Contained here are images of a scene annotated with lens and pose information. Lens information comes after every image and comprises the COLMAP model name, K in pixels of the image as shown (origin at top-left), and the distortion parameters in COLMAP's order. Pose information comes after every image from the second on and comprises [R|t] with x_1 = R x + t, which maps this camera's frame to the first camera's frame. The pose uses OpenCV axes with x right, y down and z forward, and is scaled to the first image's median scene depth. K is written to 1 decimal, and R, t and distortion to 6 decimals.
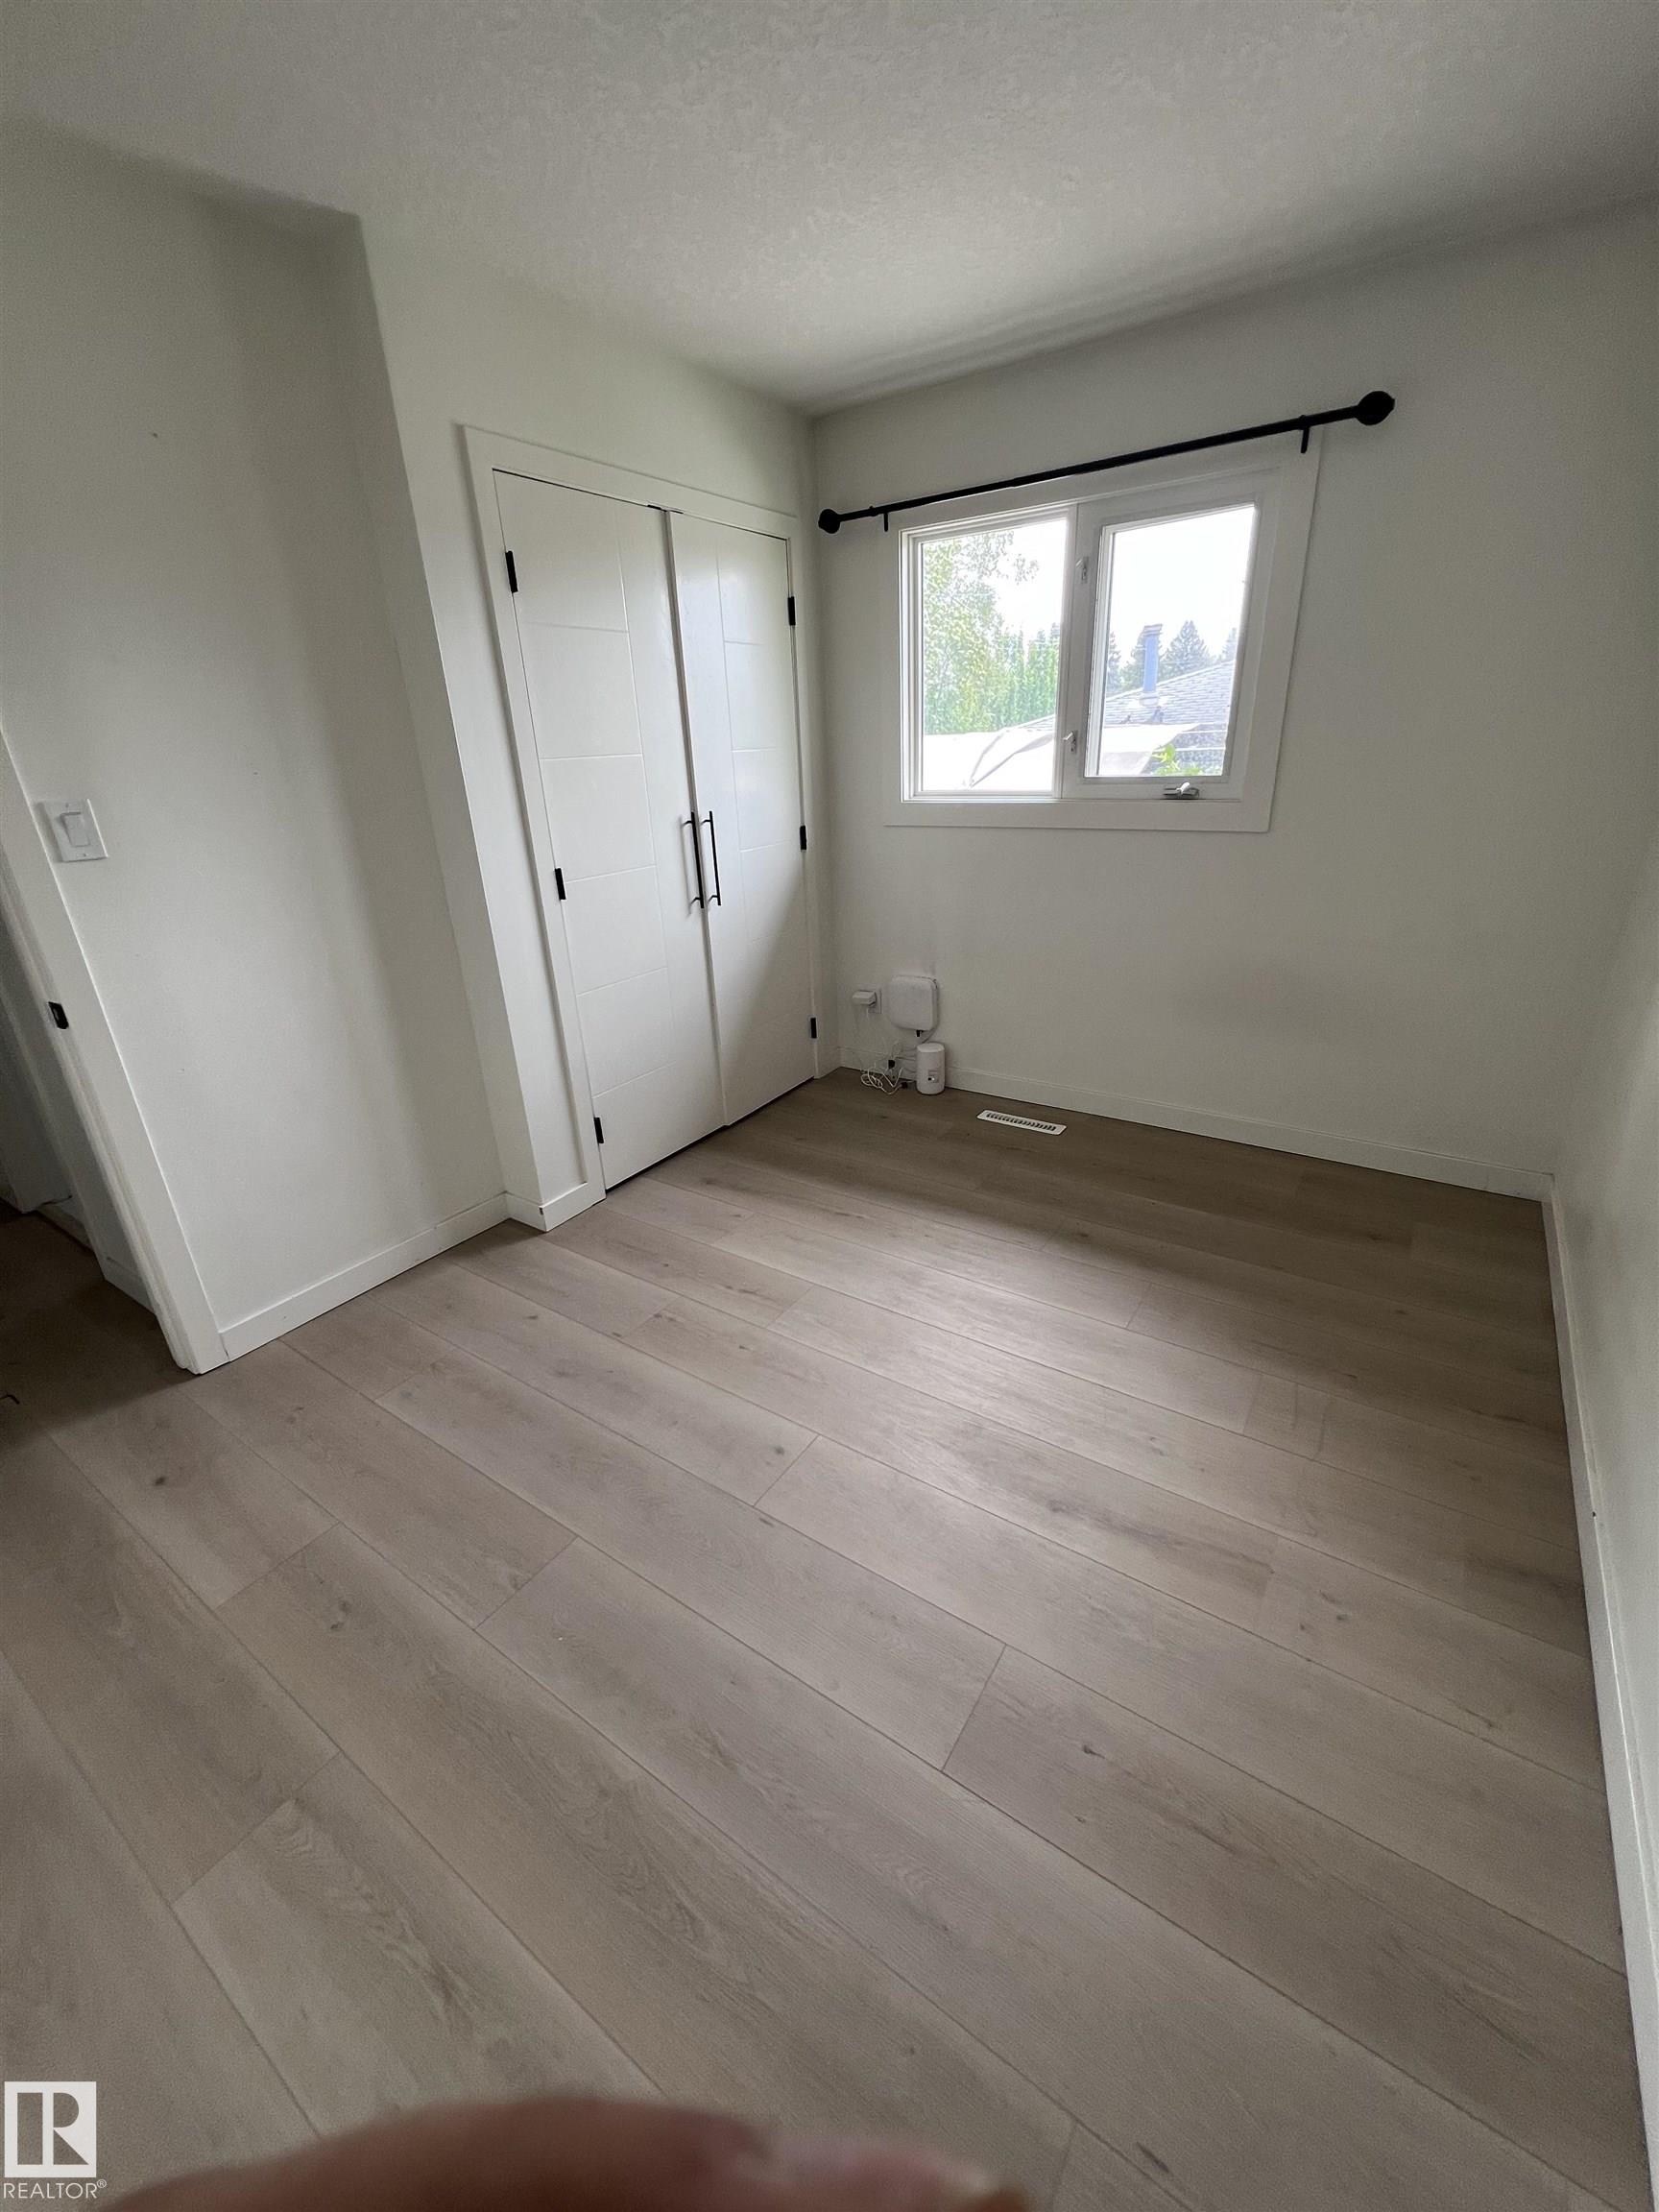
lens RADIAL K [[893.3, 0, 831.3], [0, 893.3, 1097.5], [0, 0, 1]] dist [-0.001904, 0.000692]
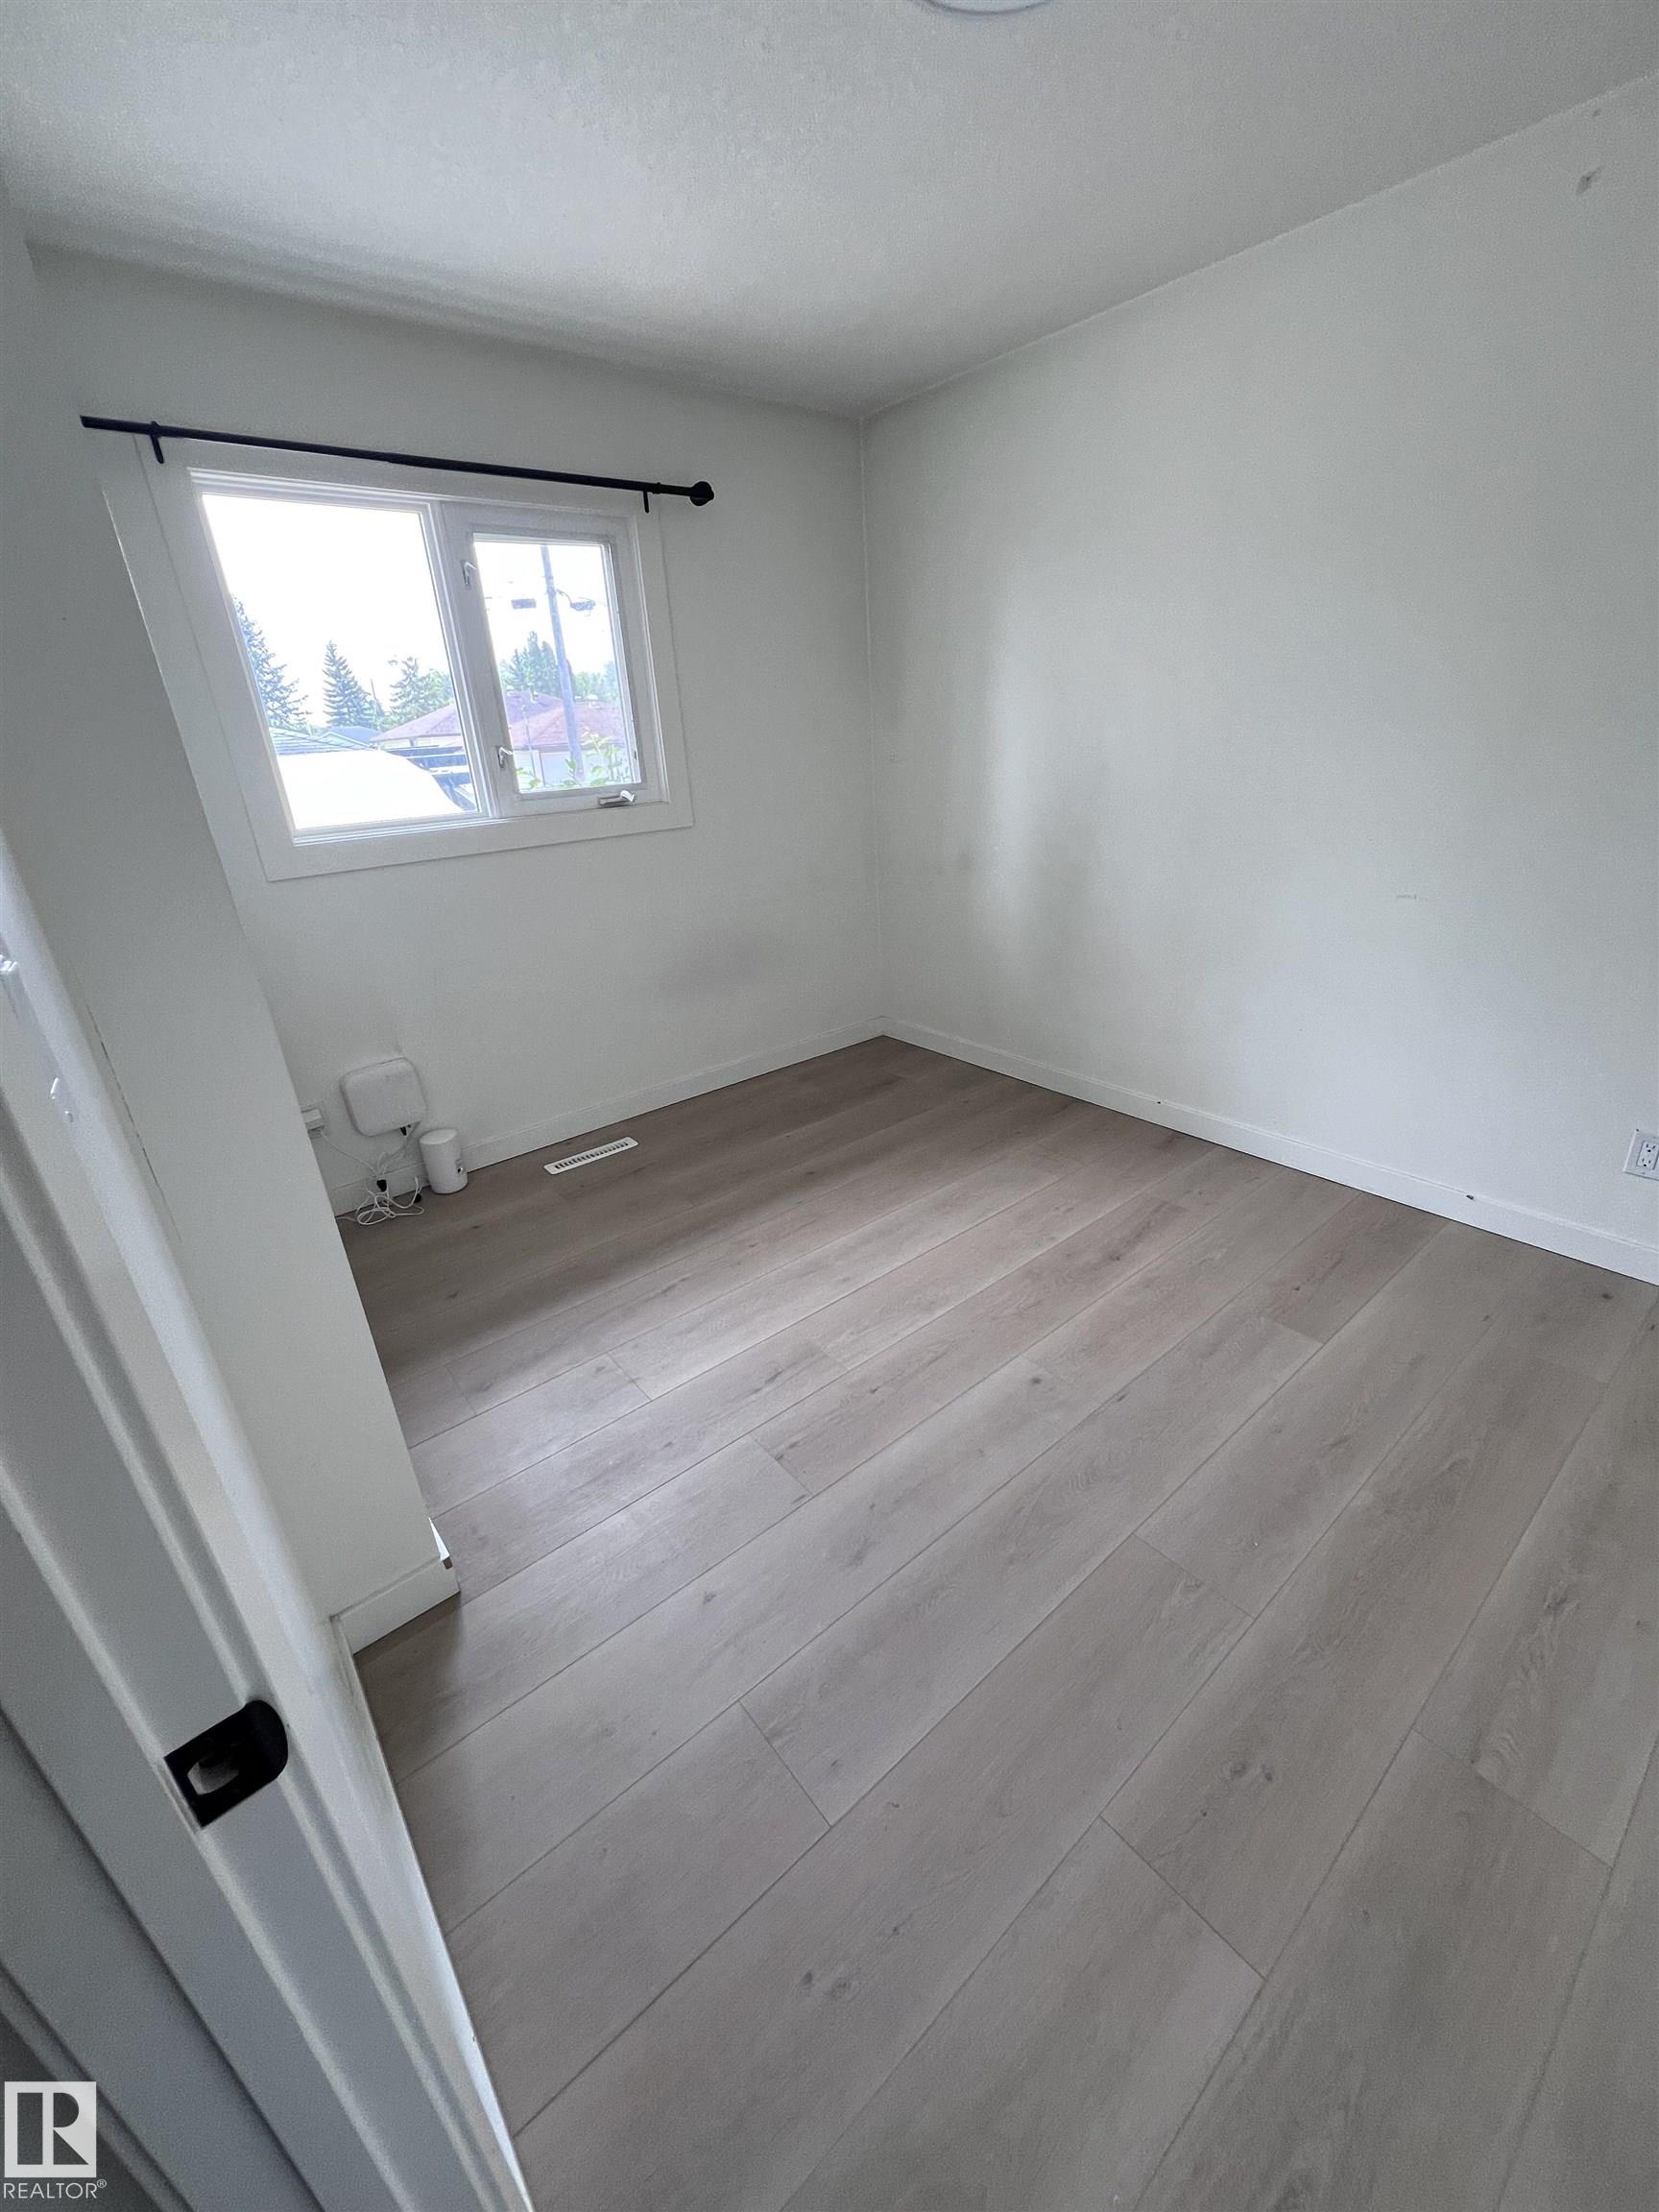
lens RADIAL K [[893.3, 0, 835.9], [0, 893.3, 1099.6], [0, 0, 1]] dist [-0.001904, 0.000692]
pose [[0.276952, -0.350935, 0.894507, -0.804643], [0.396803, 0.889607, 0.226157, -0.202276], [-0.875126, 0.292309, 0.385631, 0.581954]]
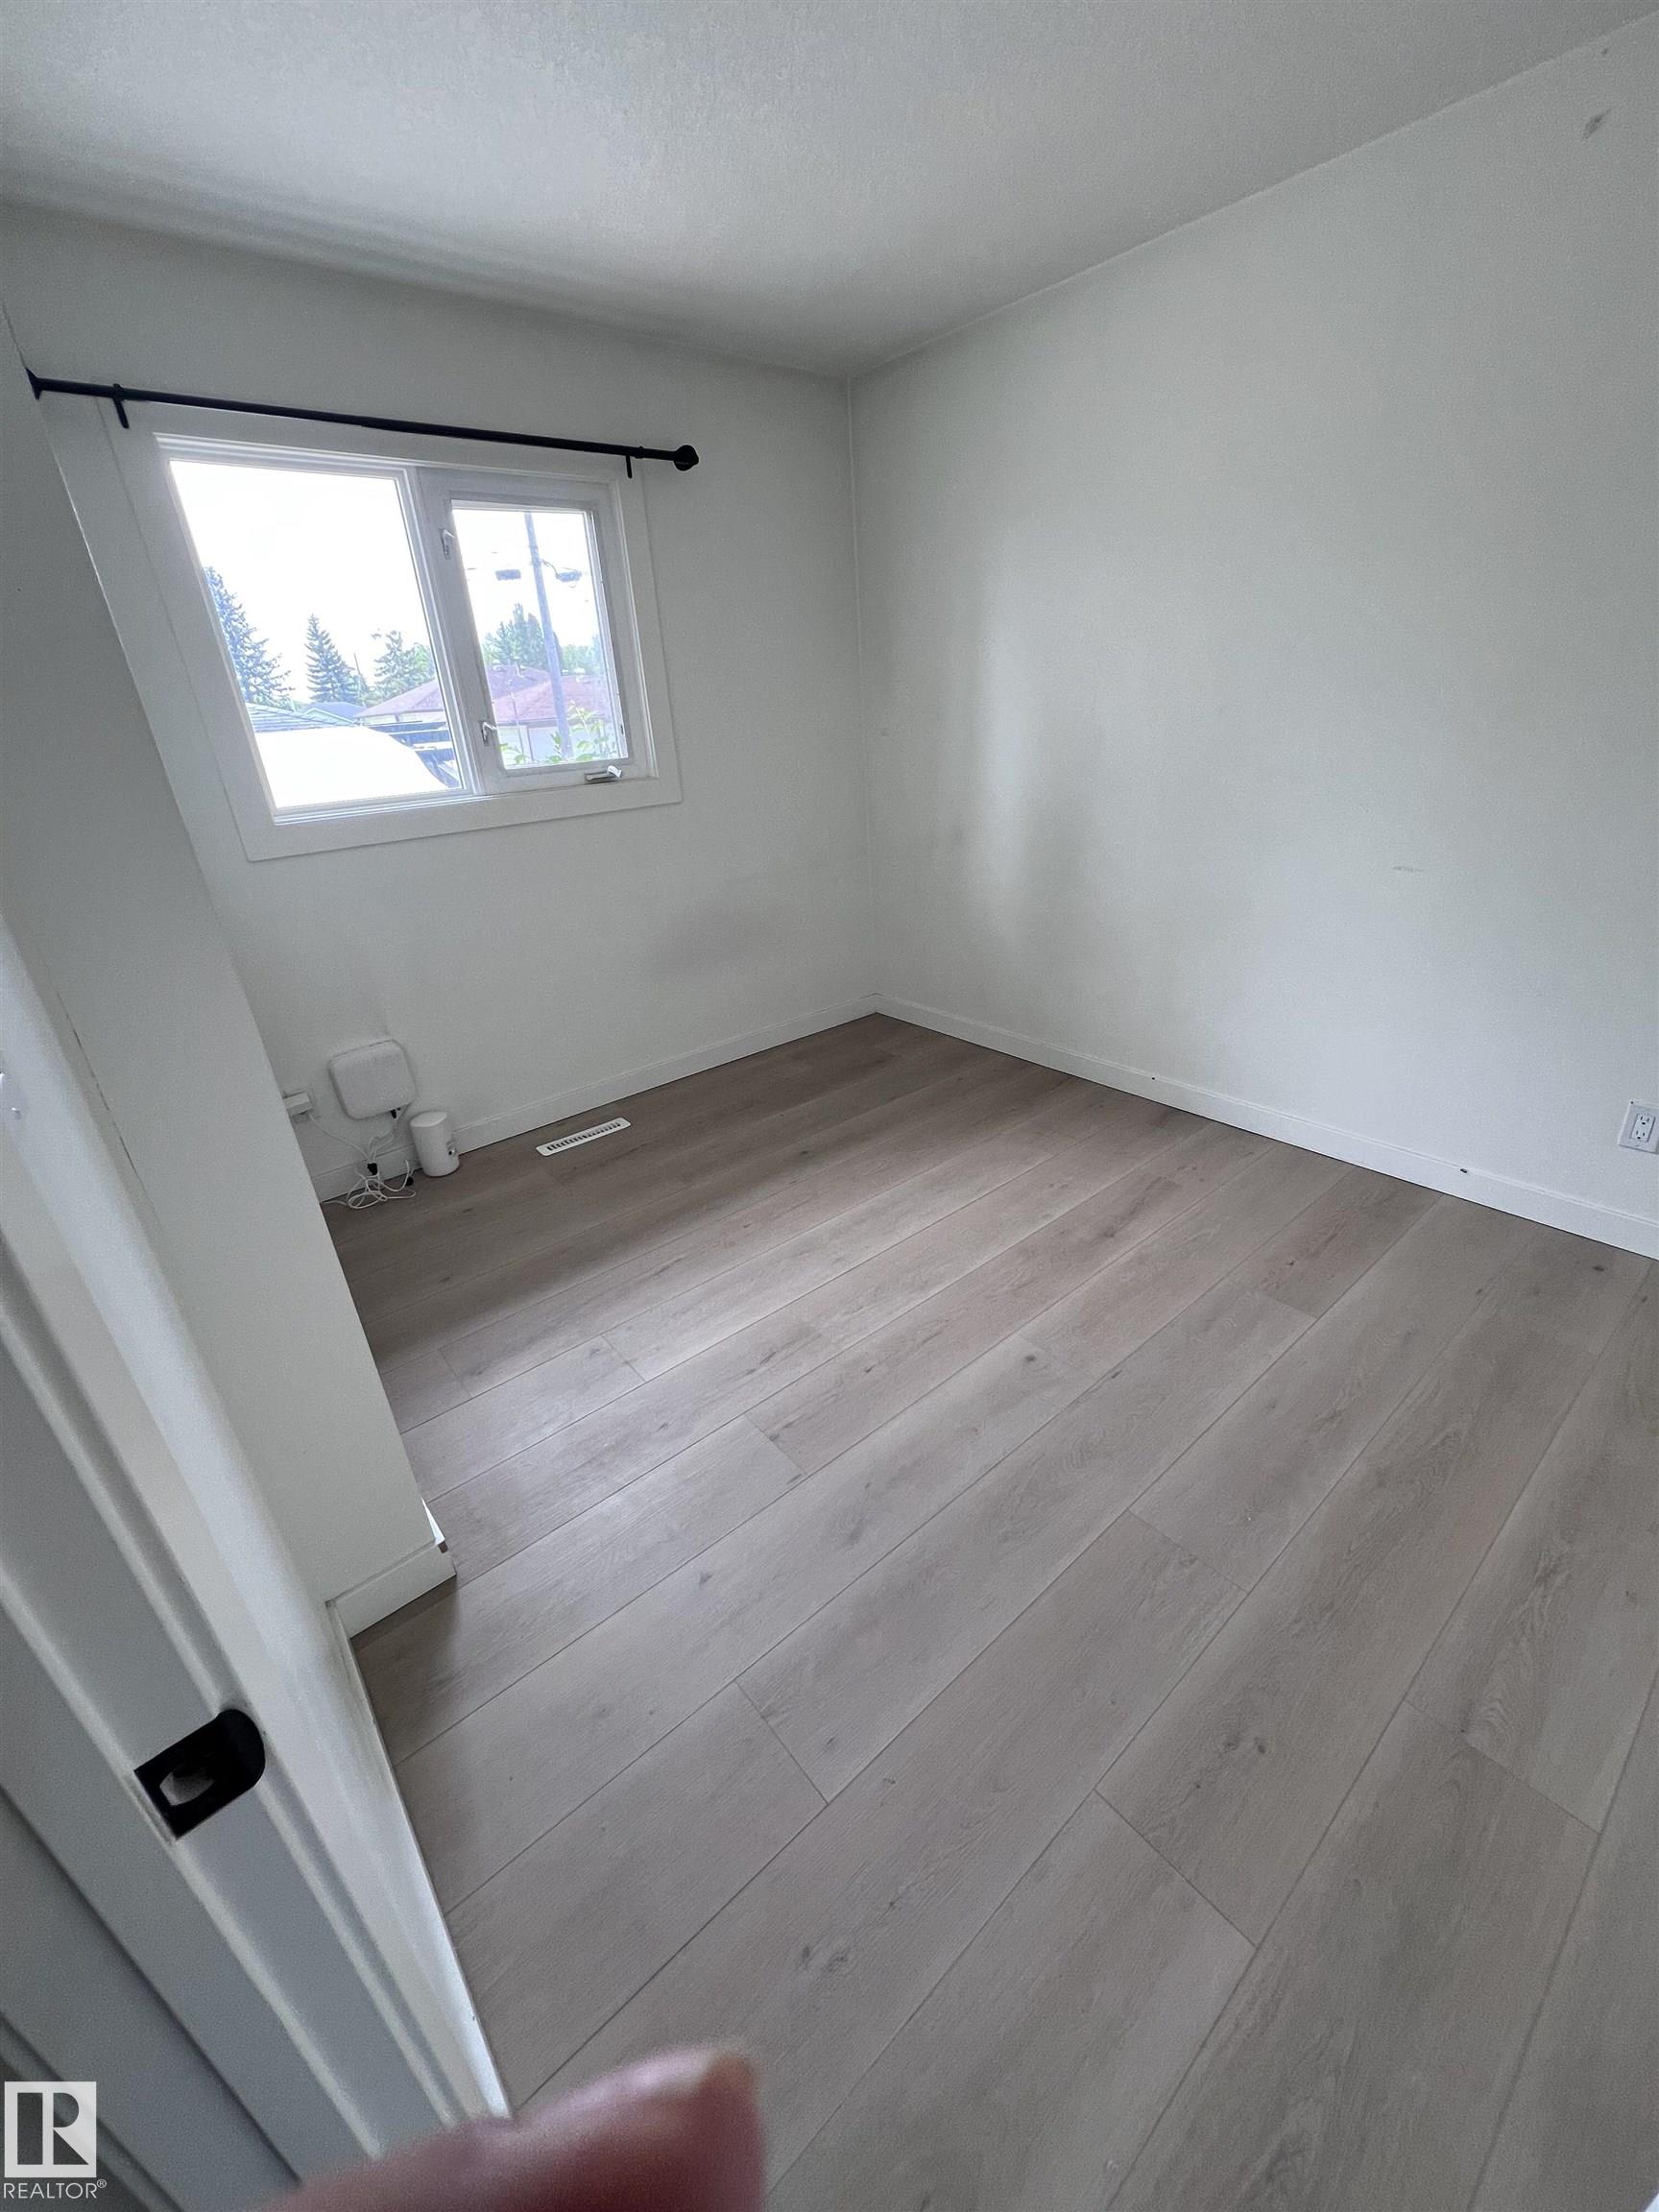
lens RADIAL K [[893.3, 0, 836.0], [0, 893.3, 1099.6], [0, 0, 1]] dist [-0.001904, 0.000692]
pose [[0.268586, -0.376272, 0.886725, -0.796024], [0.403041, 0.879993, 0.251336, -0.201793], [-0.874883, 0.289881, 0.388007, 0.581780]]
